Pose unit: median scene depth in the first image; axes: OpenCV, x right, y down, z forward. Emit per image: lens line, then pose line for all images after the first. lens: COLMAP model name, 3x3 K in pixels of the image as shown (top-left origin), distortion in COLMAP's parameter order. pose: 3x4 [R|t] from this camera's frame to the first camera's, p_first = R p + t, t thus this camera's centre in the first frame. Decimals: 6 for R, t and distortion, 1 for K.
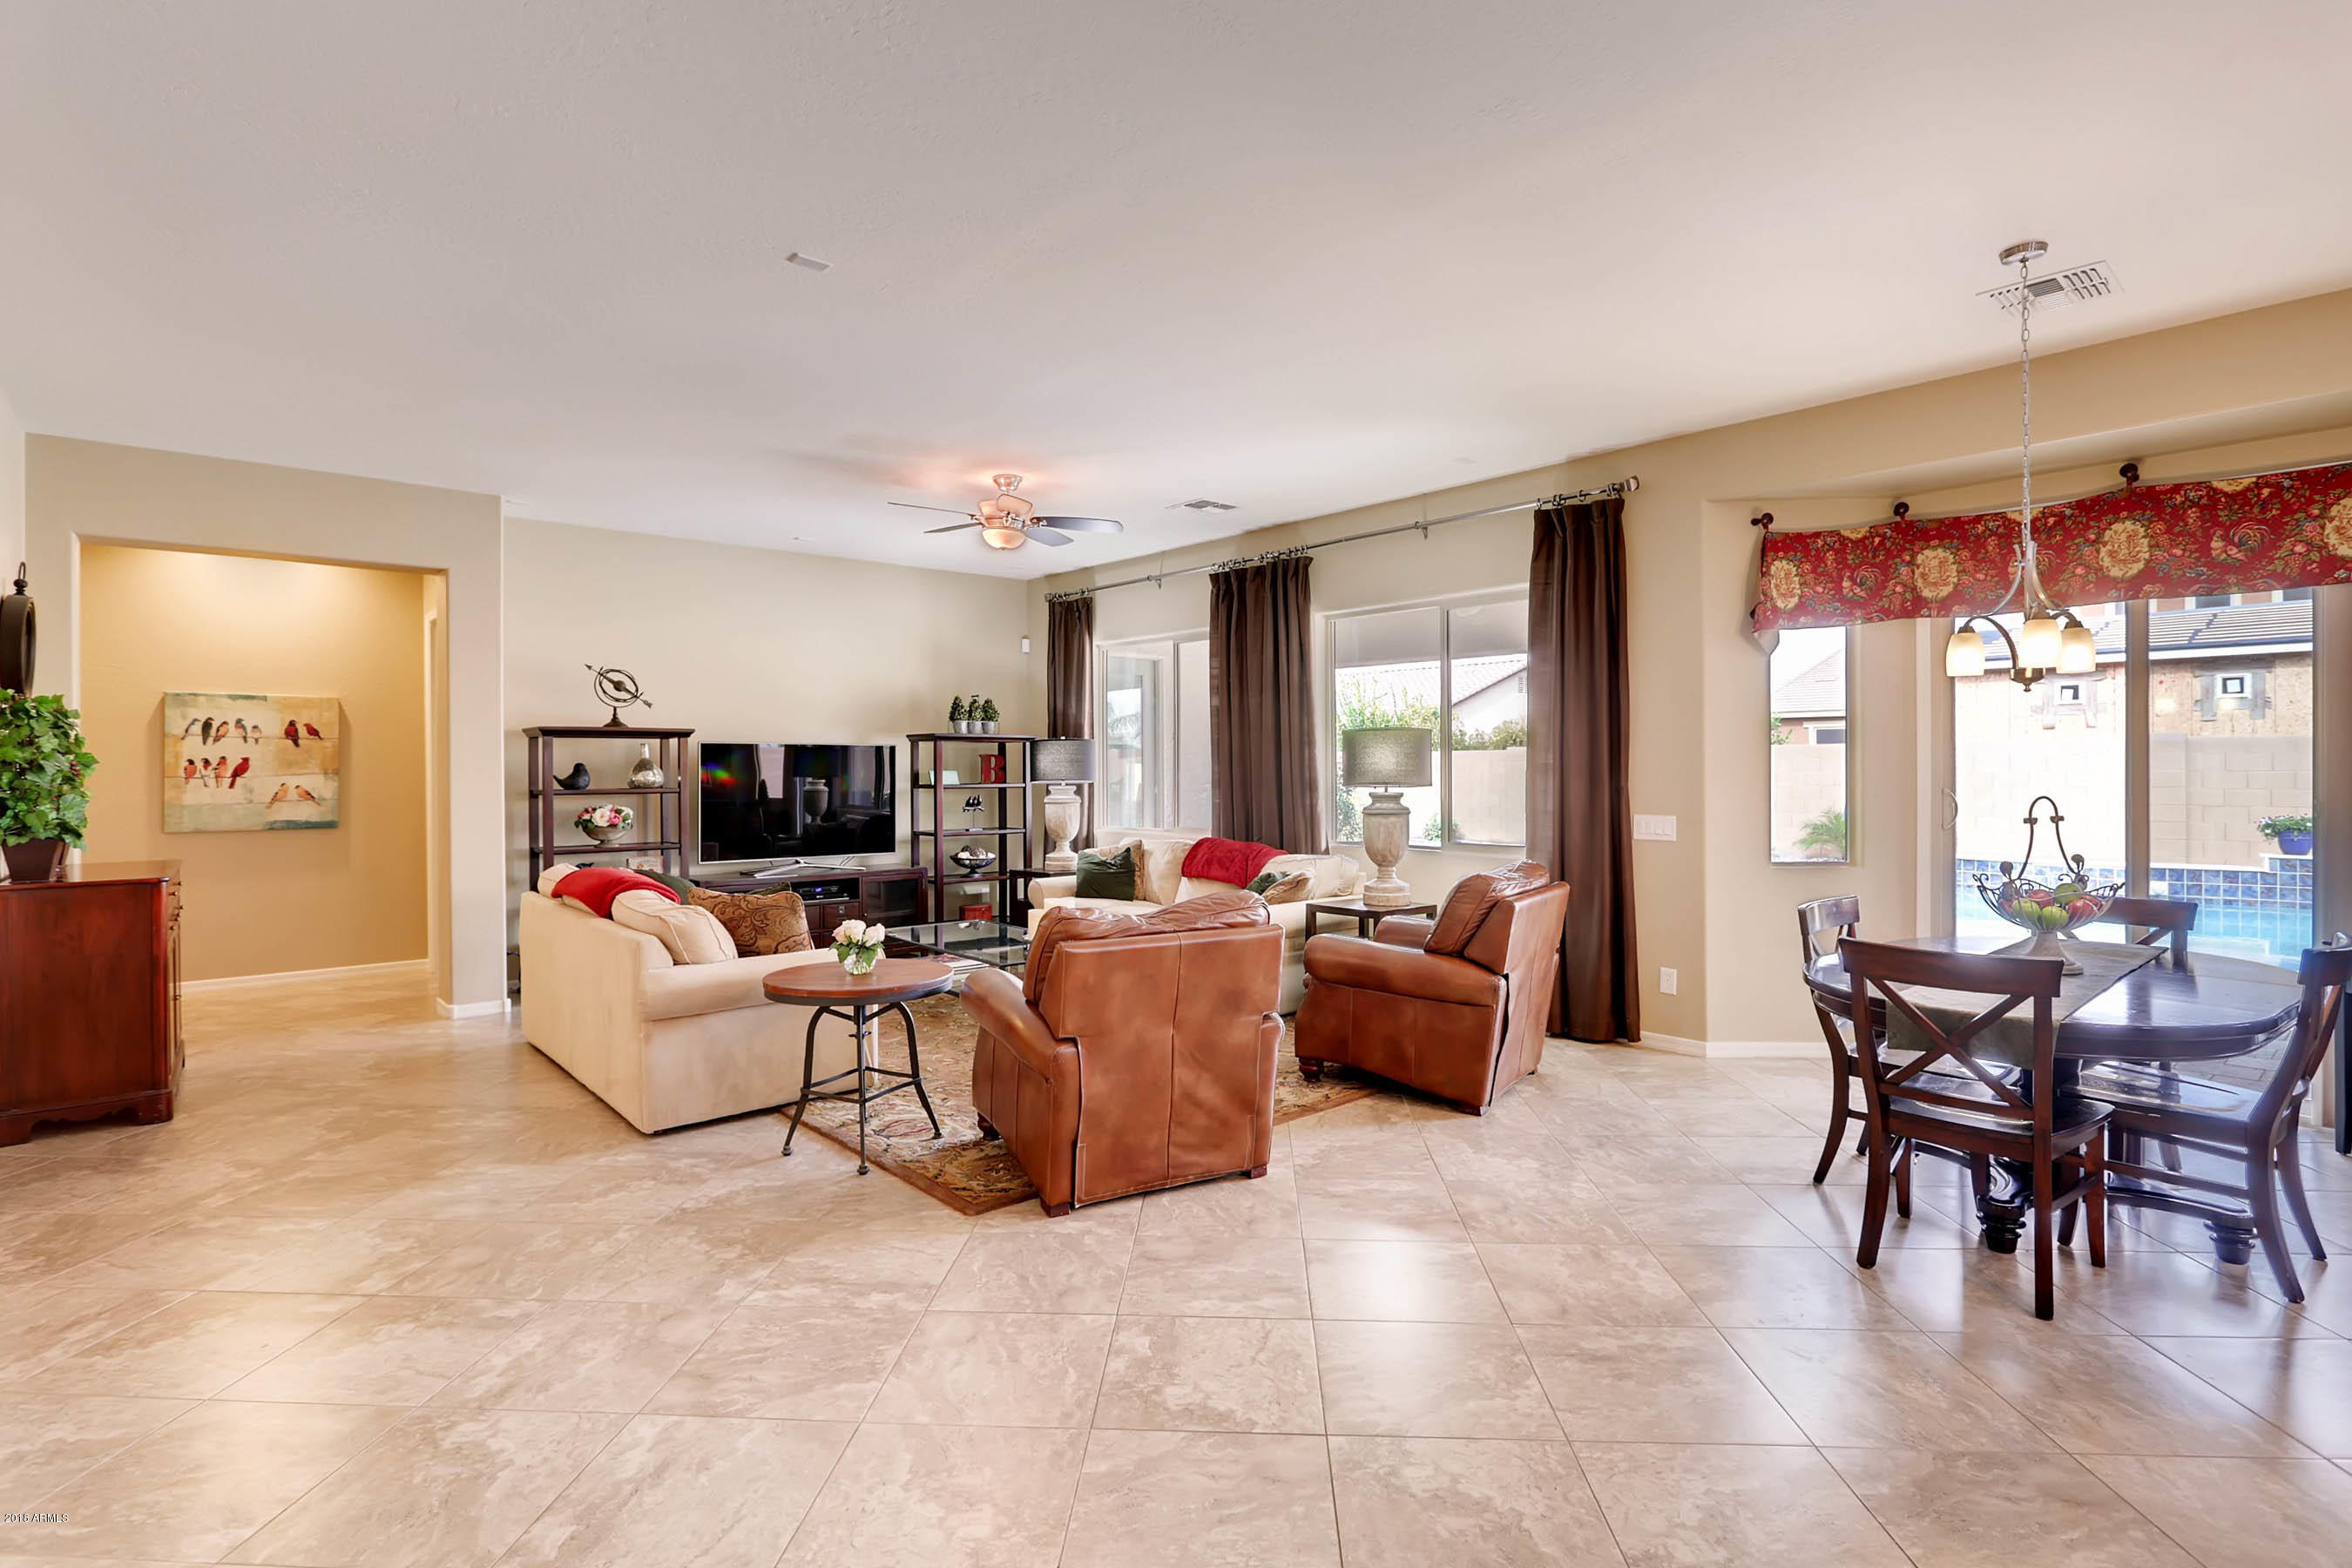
lens RADIAL K [[1124.6, 0, 1171.8], [0, 1124.6, 790.9], [0, 0, 1]] dist [-0.010149, 0.004153]
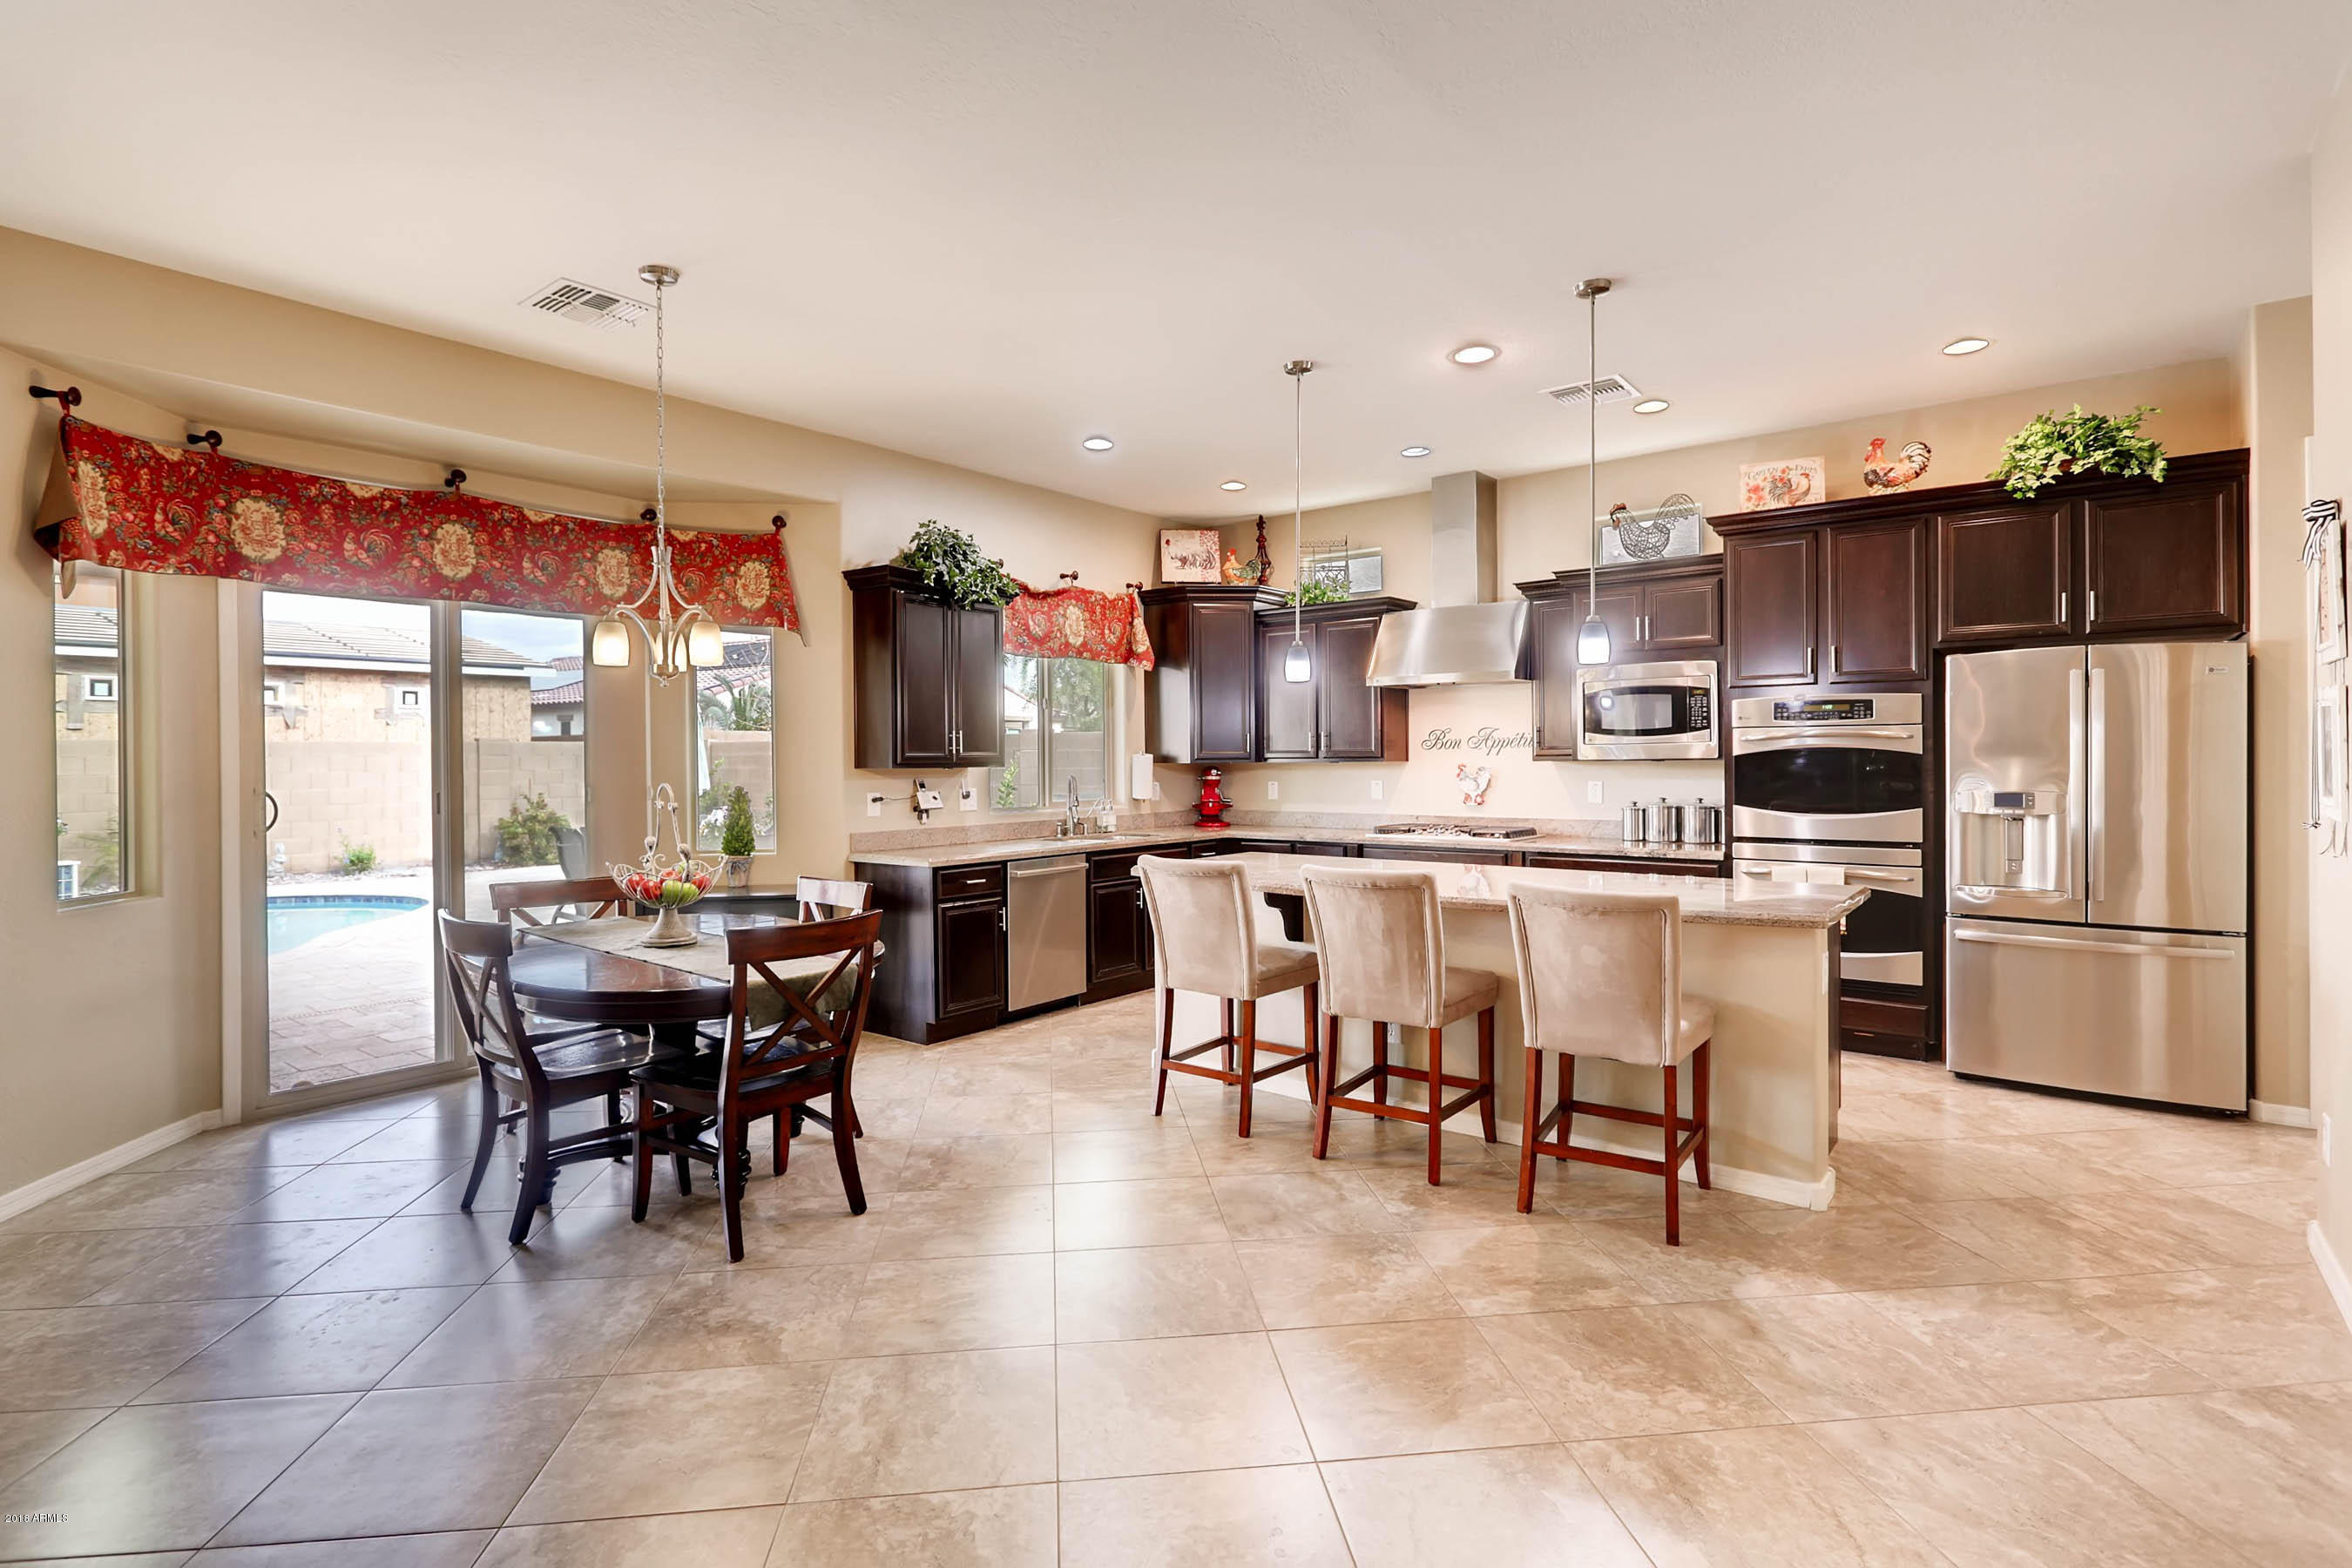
lens RADIAL K [[1124.6, 0, 1169.4], [0, 1124.6, 781.3], [0, 0, 1]] dist [-0.010149, 0.004153]
pose [[-0.166380, -0.013653, 0.985967, -0.223063], [0.029391, 0.999391, 0.018798, -0.002453], [-0.985624, 0.032107, -0.165878, 0.416012]]
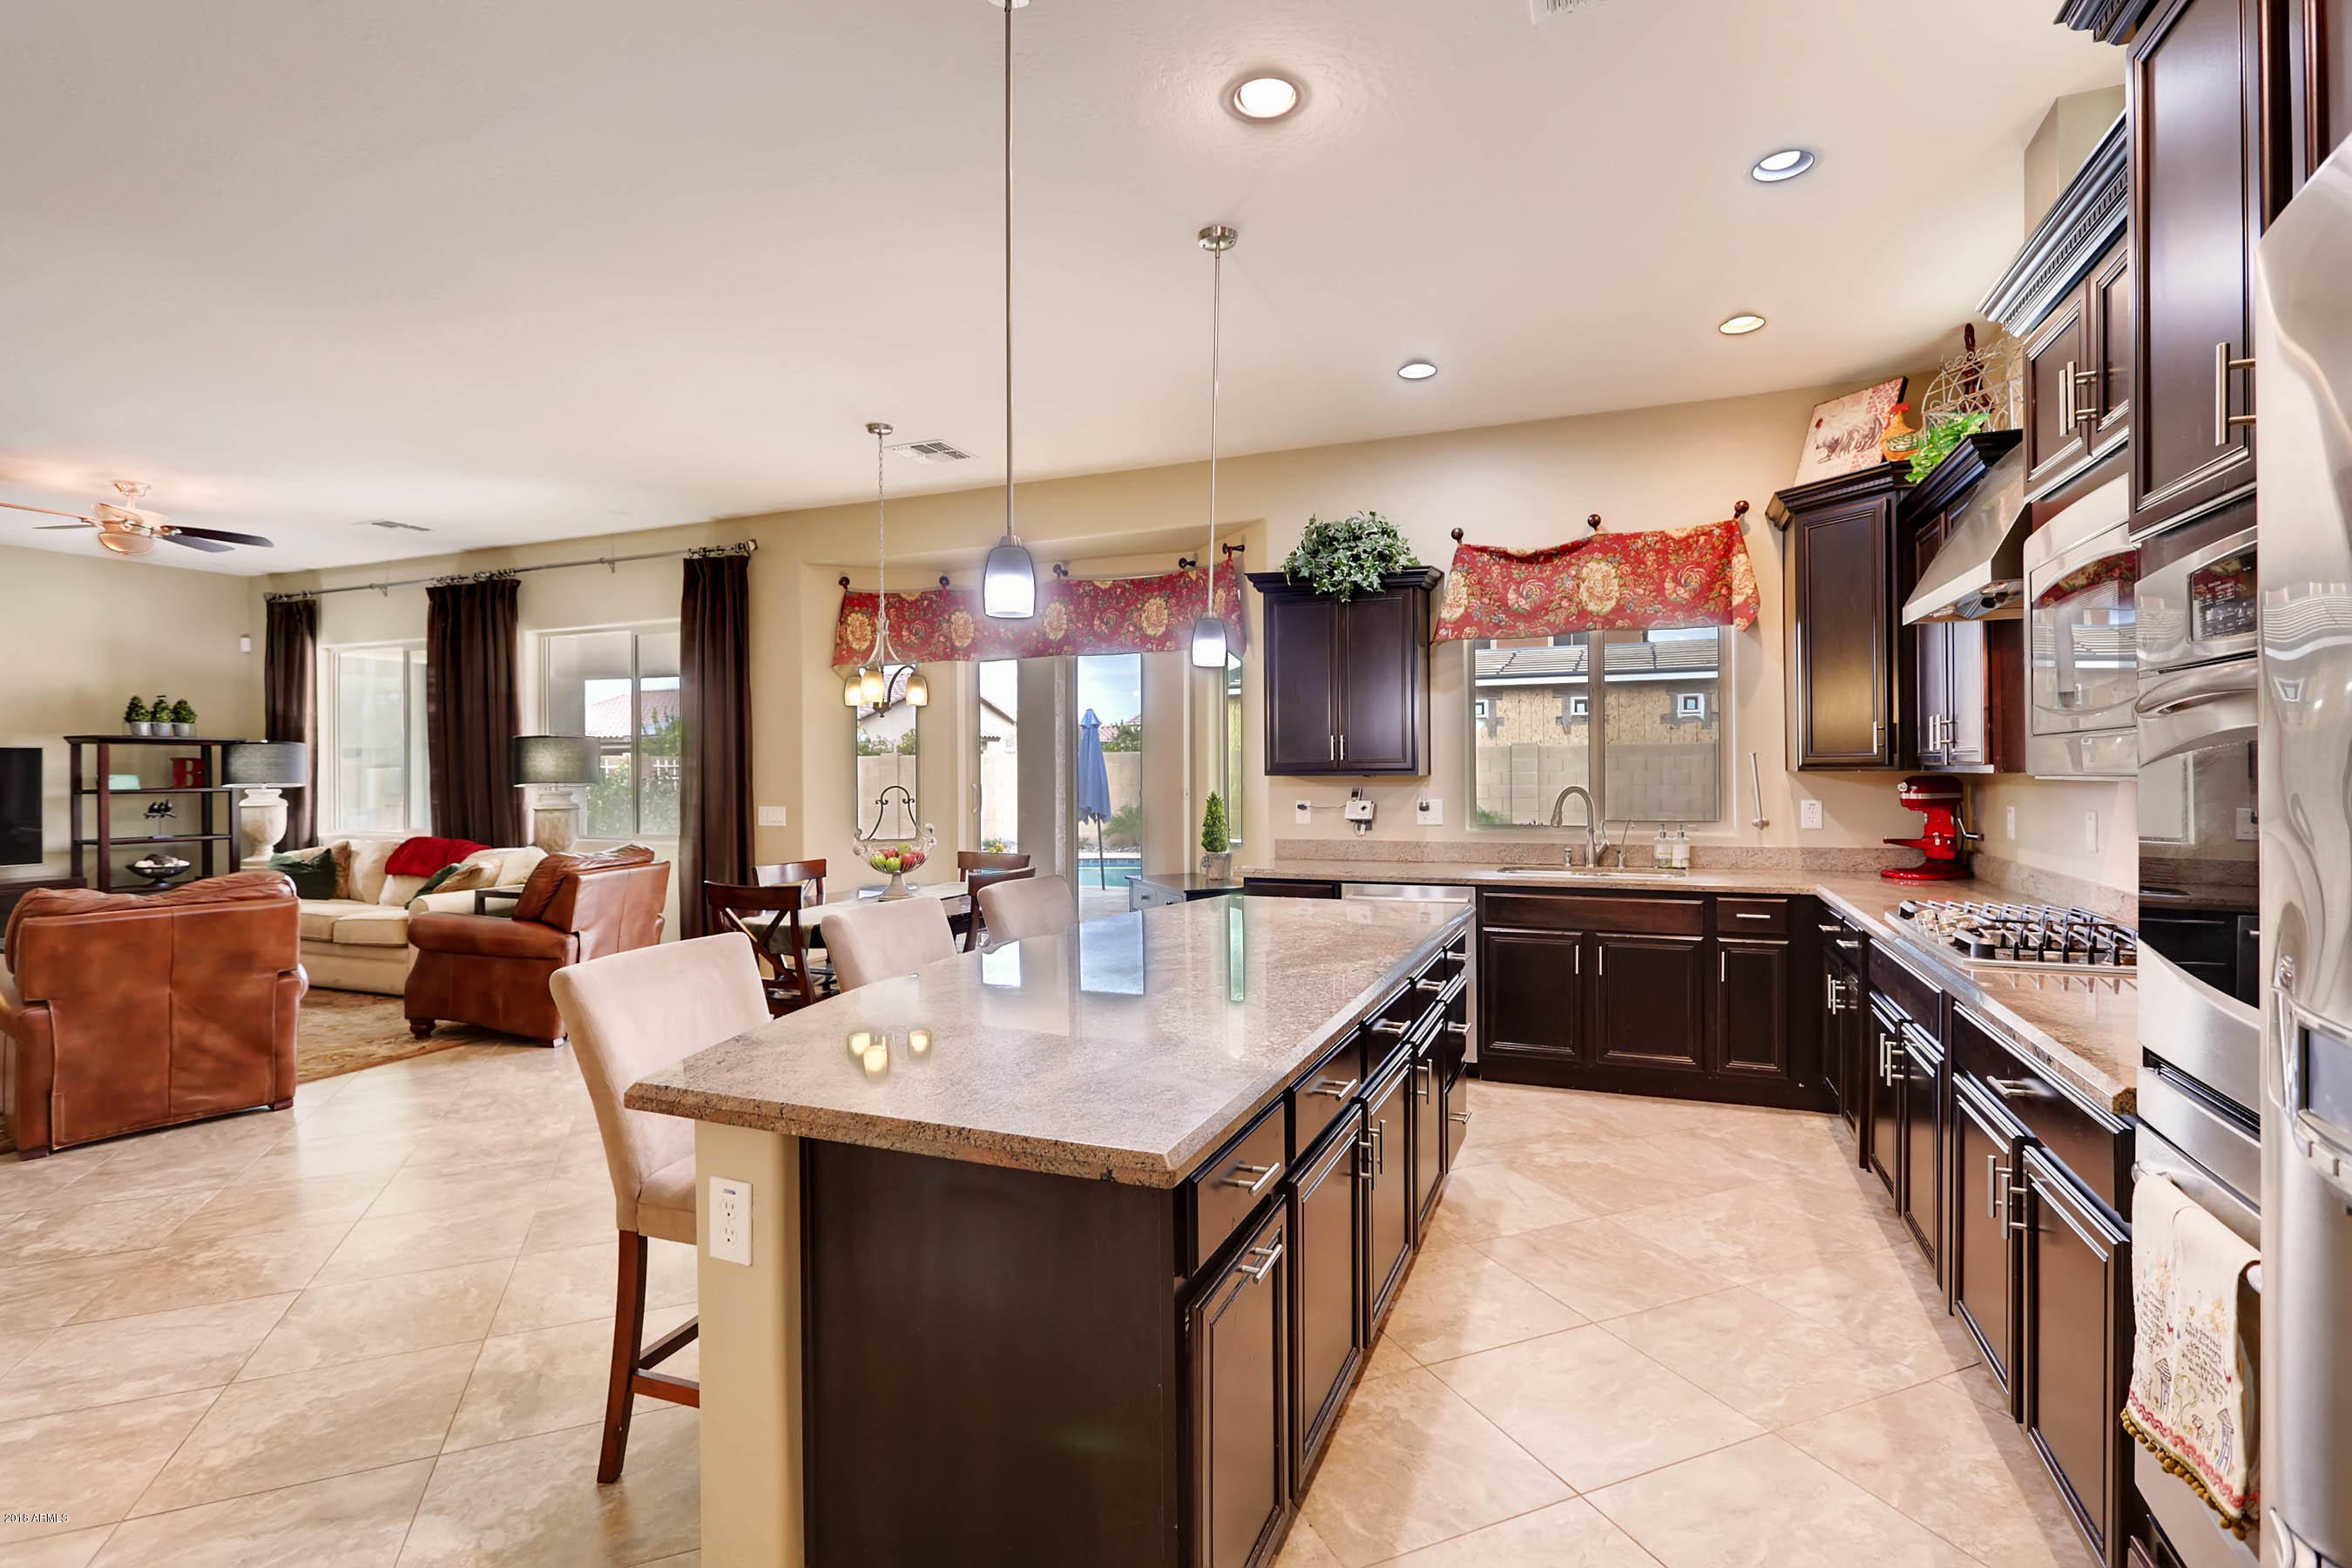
lens RADIAL K [[1124.6, 0, 1174.8], [0, 1124.6, 772.2], [0, 0, 1]] dist [-0.010149, 0.004153]
pose [[0.900532, -0.003042, 0.434779, 0.272183], [0.012127, 0.999762, -0.018123, 0.010864], [-0.434620, 0.021593, 0.900355, -0.325513]]
